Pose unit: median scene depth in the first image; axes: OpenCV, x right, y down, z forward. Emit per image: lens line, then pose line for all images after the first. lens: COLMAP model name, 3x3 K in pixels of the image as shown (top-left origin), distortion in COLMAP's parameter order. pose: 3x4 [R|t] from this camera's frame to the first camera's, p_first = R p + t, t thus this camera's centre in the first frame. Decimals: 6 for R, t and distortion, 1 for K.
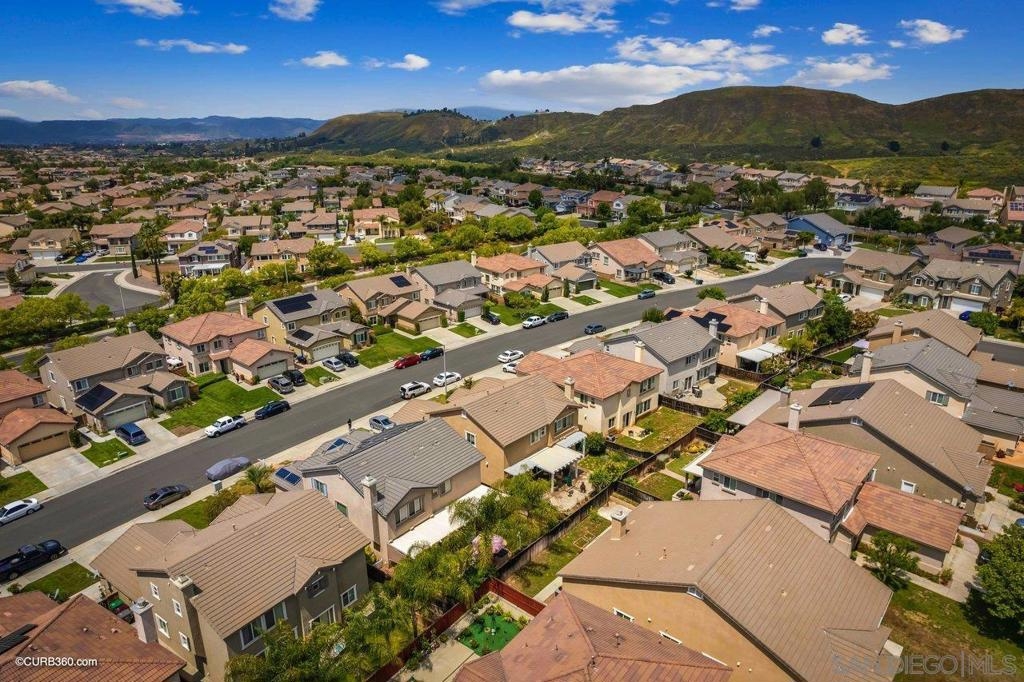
lens RADIAL K [[657.2, 0, 512.0], [0, 657.2, 341.0], [0, 0, 1]] dist [-0.063858, 0.052491]
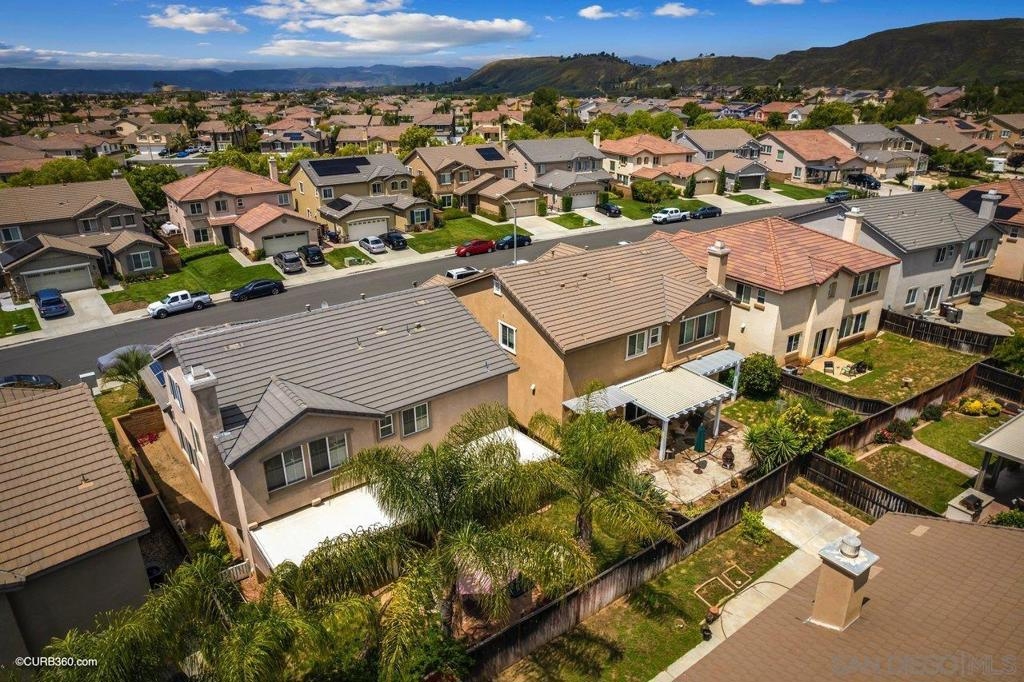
lens RADIAL K [[657.2, 0, 512.0], [0, 657.2, 341.0], [0, 0, 1]] dist [-0.063858, 0.052491]
pose [[0.974517, 0.085508, -0.207375, 0.031036], [-0.071421, 0.994660, 0.074502, 0.077366], [0.212638, -0.057793, 0.975420, 0.341525]]
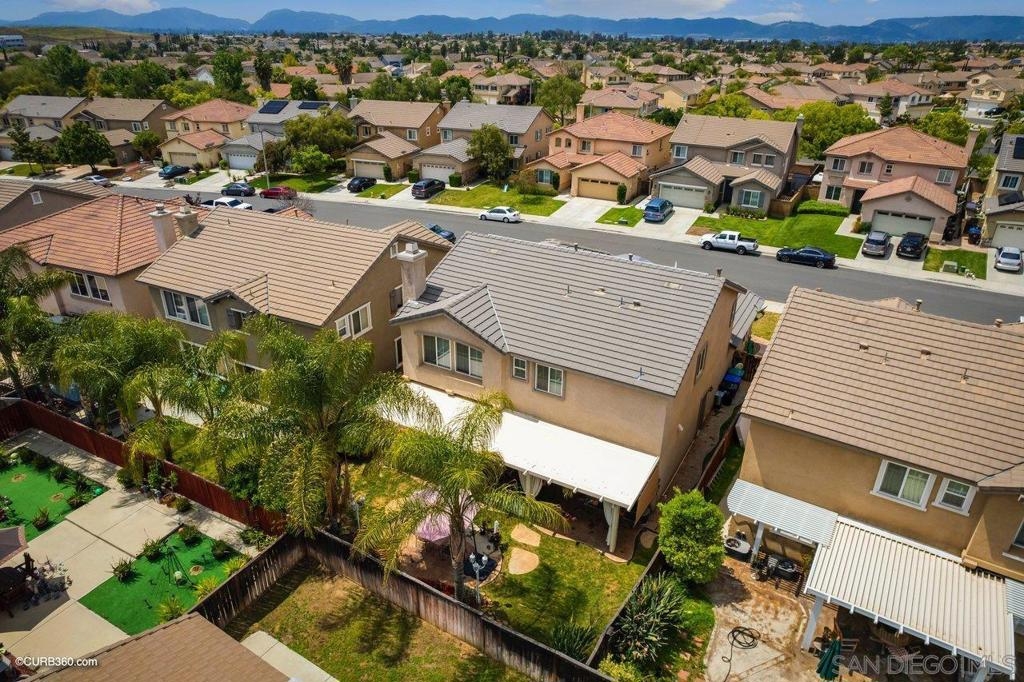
lens RADIAL K [[657.2, 0, 512.0], [0, 657.2, 341.0], [0, 0, 1]] dist [-0.063858, 0.052491]
pose [[0.152667, 0.440262, -0.884795, 0.161515], [-0.317703, 0.869631, 0.377898, 0.024698], [0.935819, 0.223410, 0.272637, 0.503652]]
